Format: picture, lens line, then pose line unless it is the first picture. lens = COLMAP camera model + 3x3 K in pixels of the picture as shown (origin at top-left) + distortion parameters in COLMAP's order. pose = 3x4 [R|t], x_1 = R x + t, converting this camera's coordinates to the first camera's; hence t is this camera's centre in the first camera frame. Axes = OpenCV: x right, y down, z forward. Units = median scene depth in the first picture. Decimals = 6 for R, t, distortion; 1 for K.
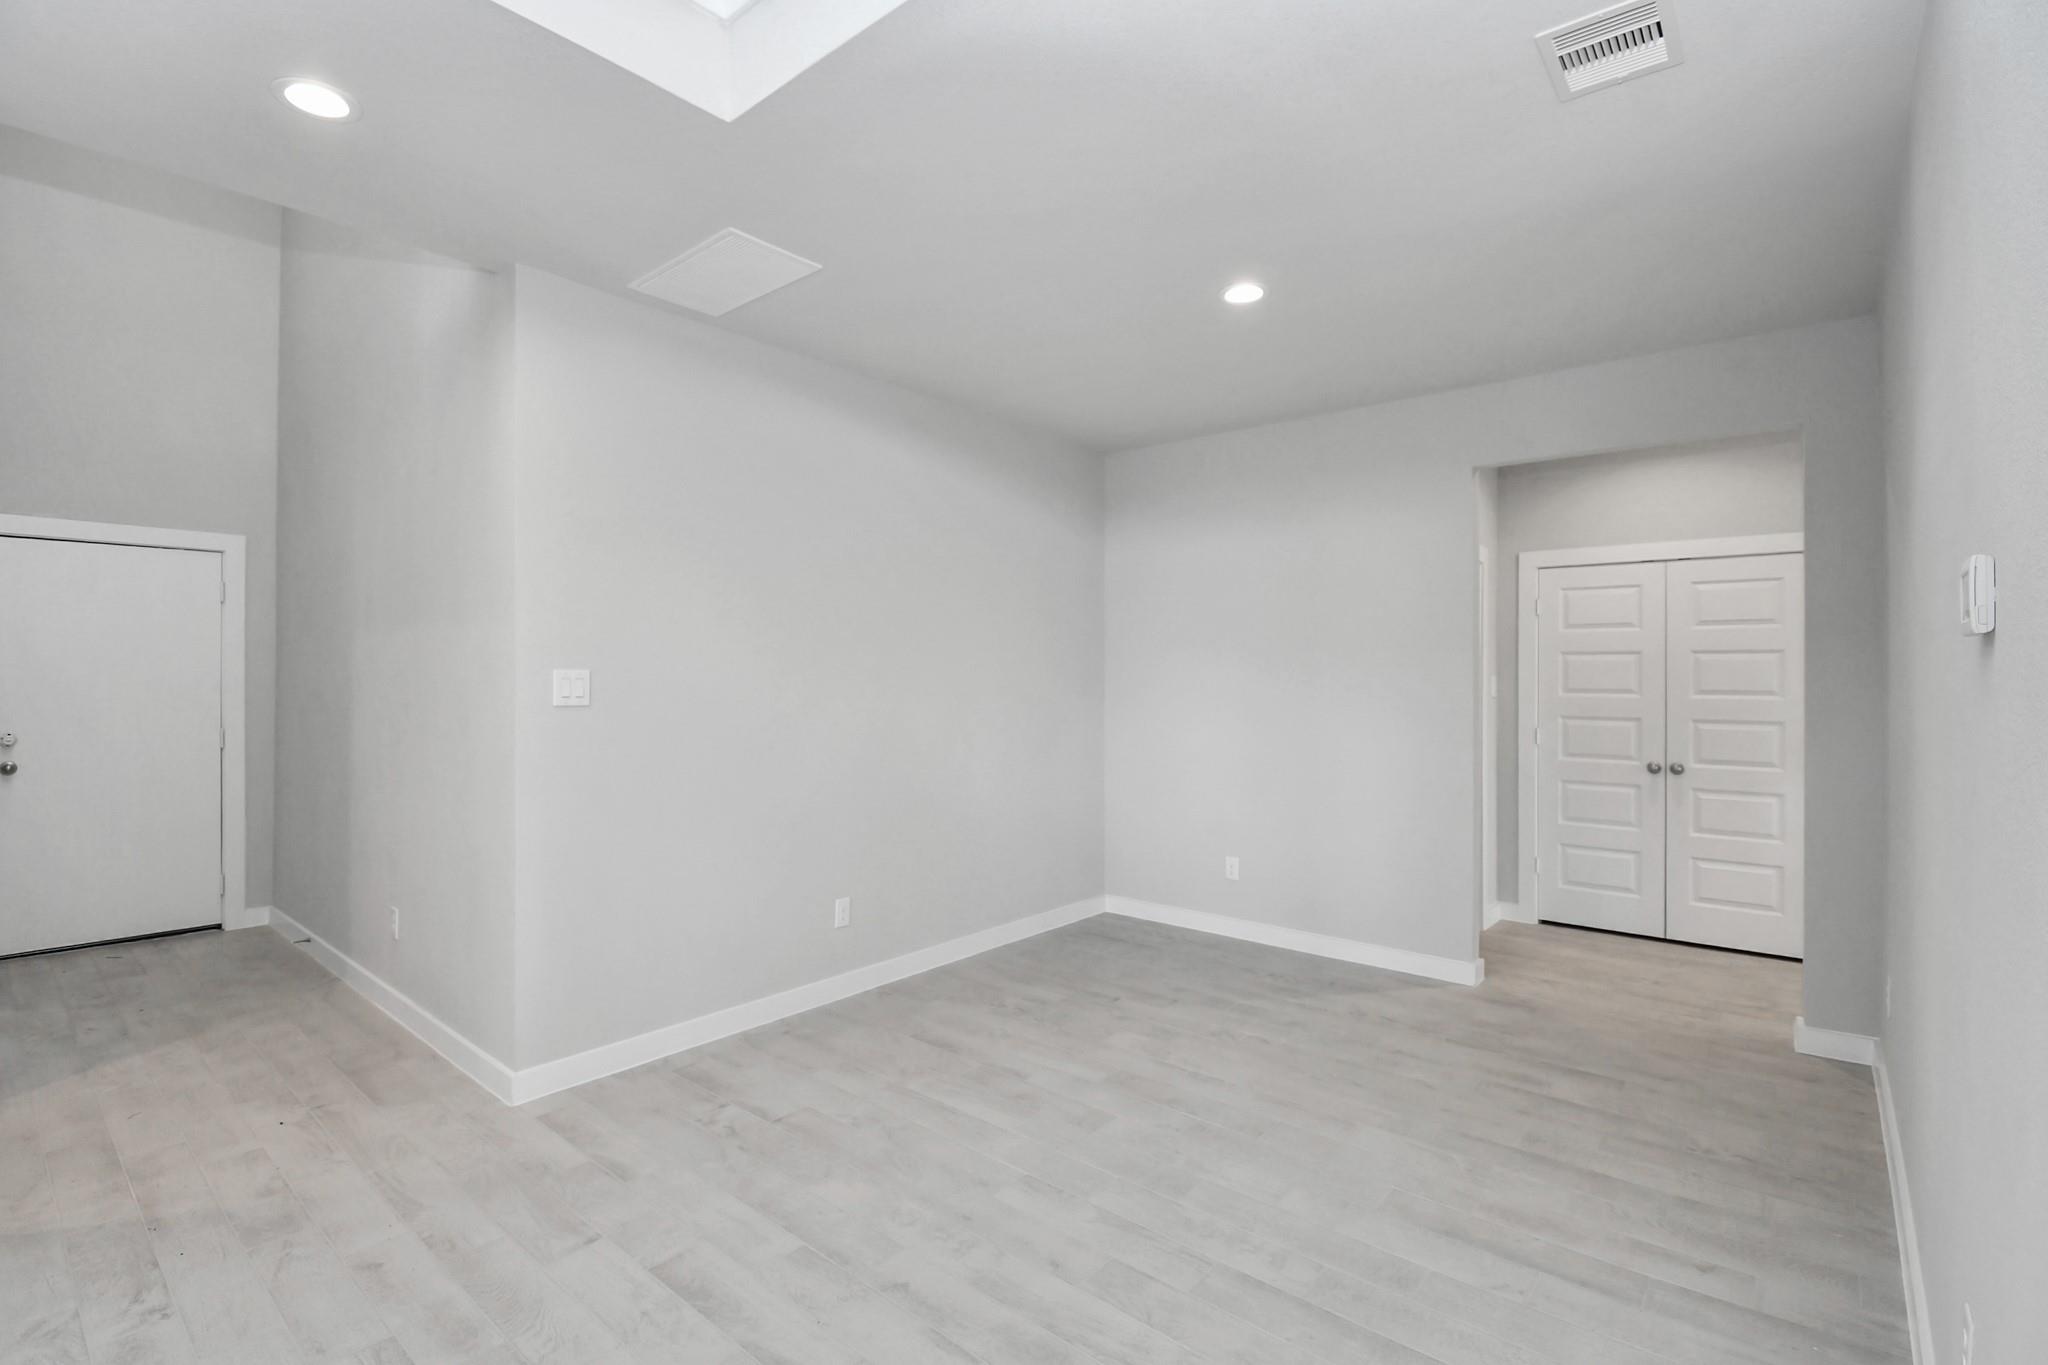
lens RADIAL K [[908.9, 0, 1018.4], [0, 908.9, 689.2], [0, 0, 1]] dist [0.019367, -0.024804]
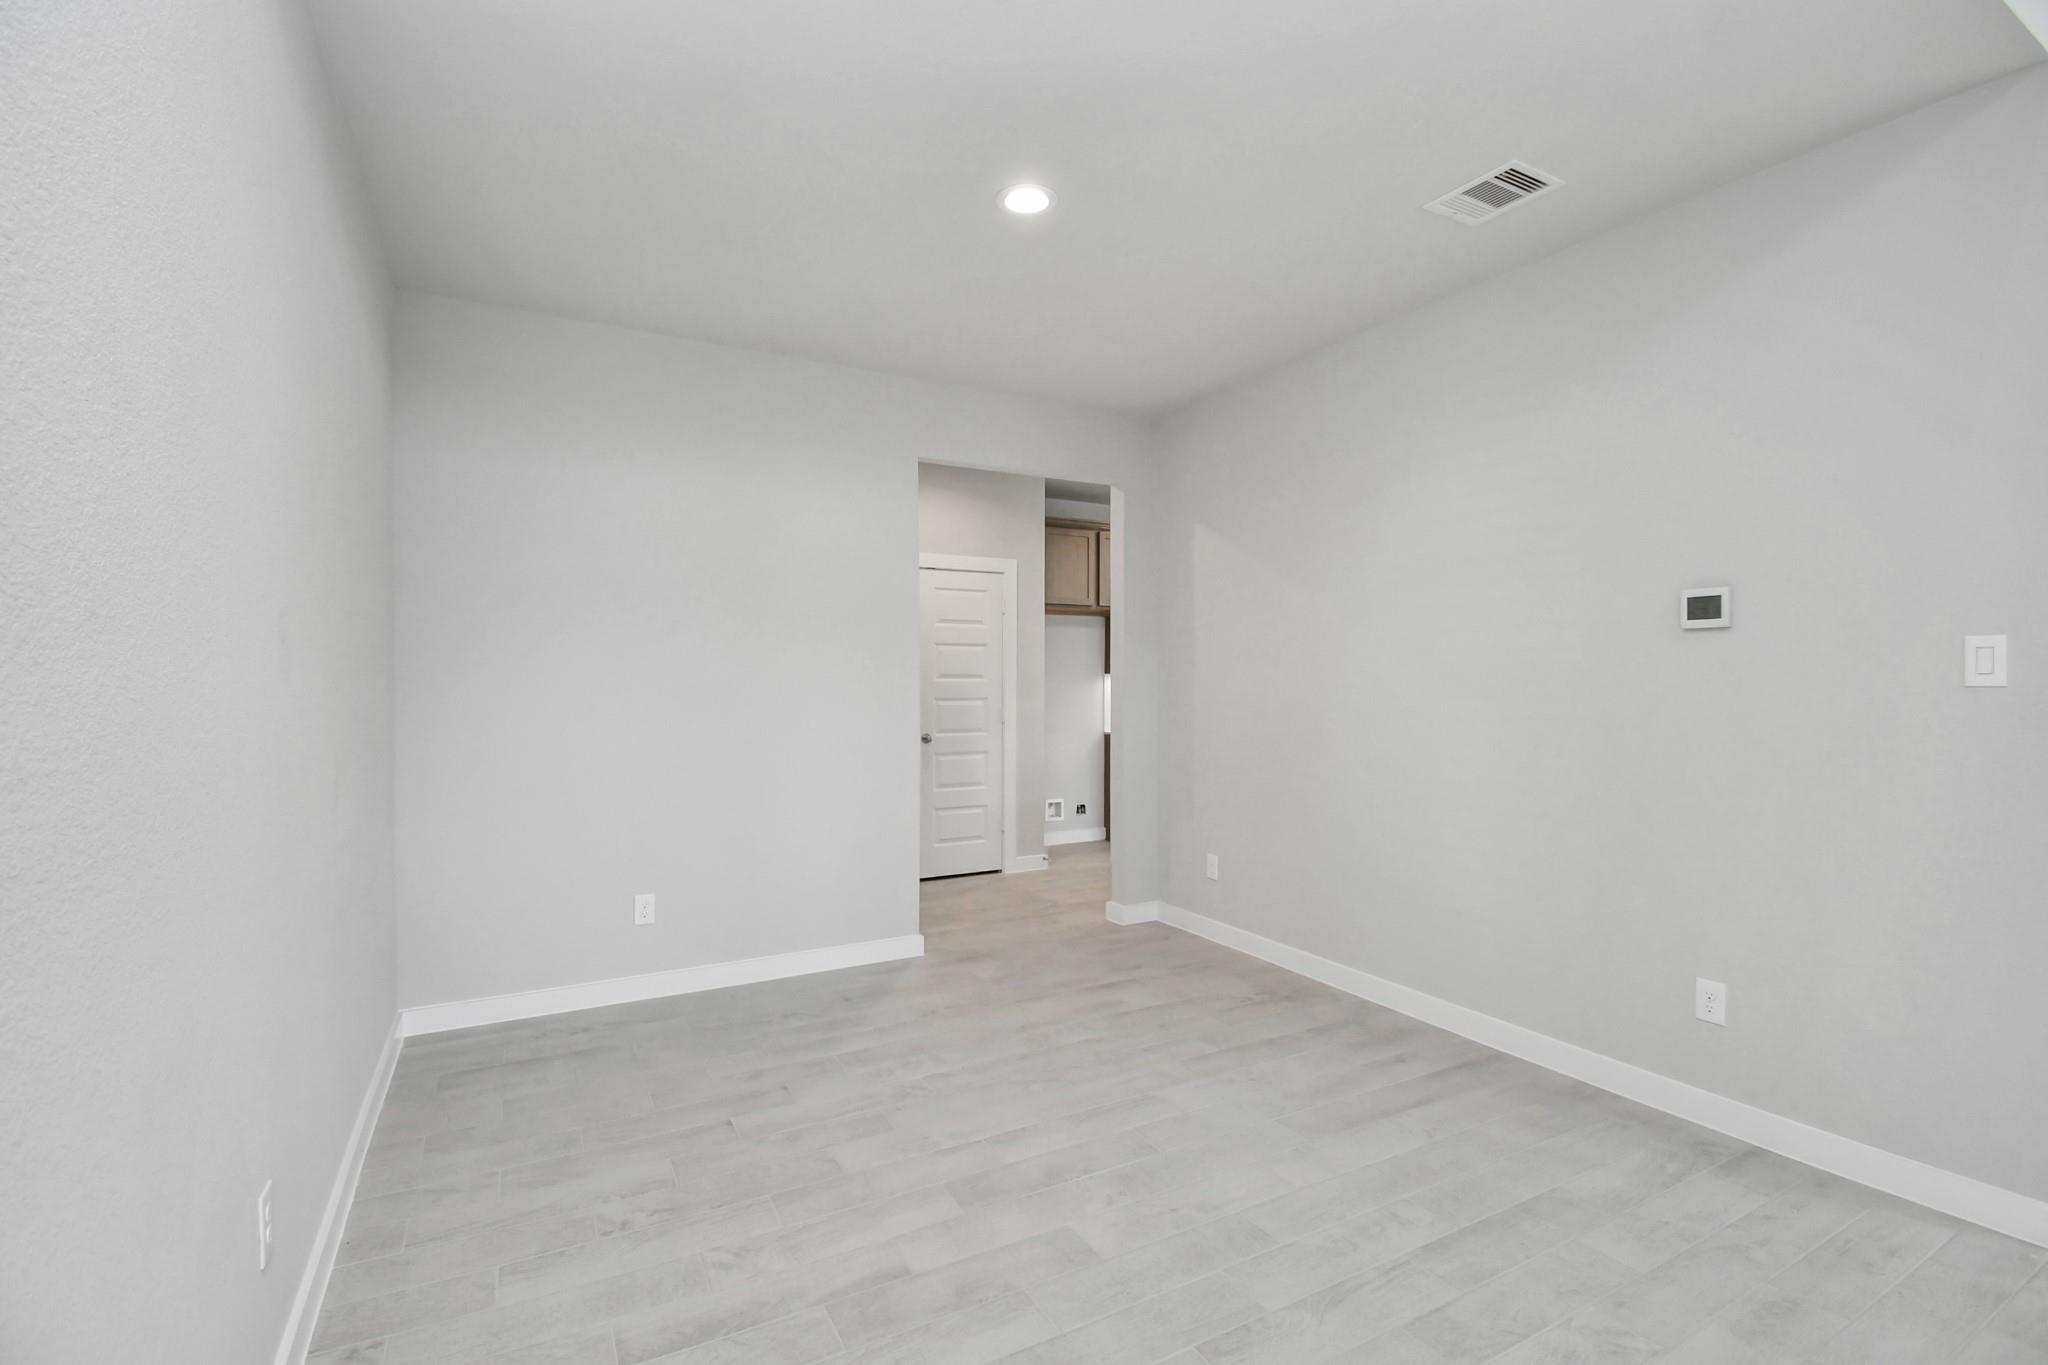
lens RADIAL K [[886.2, 0, 1017.2], [0, 886.2, 683.8], [0, 0, 1]] dist [0.028787, -0.028925]
pose [[0.378129, -0.009452, 0.925704, -0.538652], [0.012373, 0.999910, 0.005155, 0.014866], [-0.925670, 0.009505, 0.378212, 0.693809]]
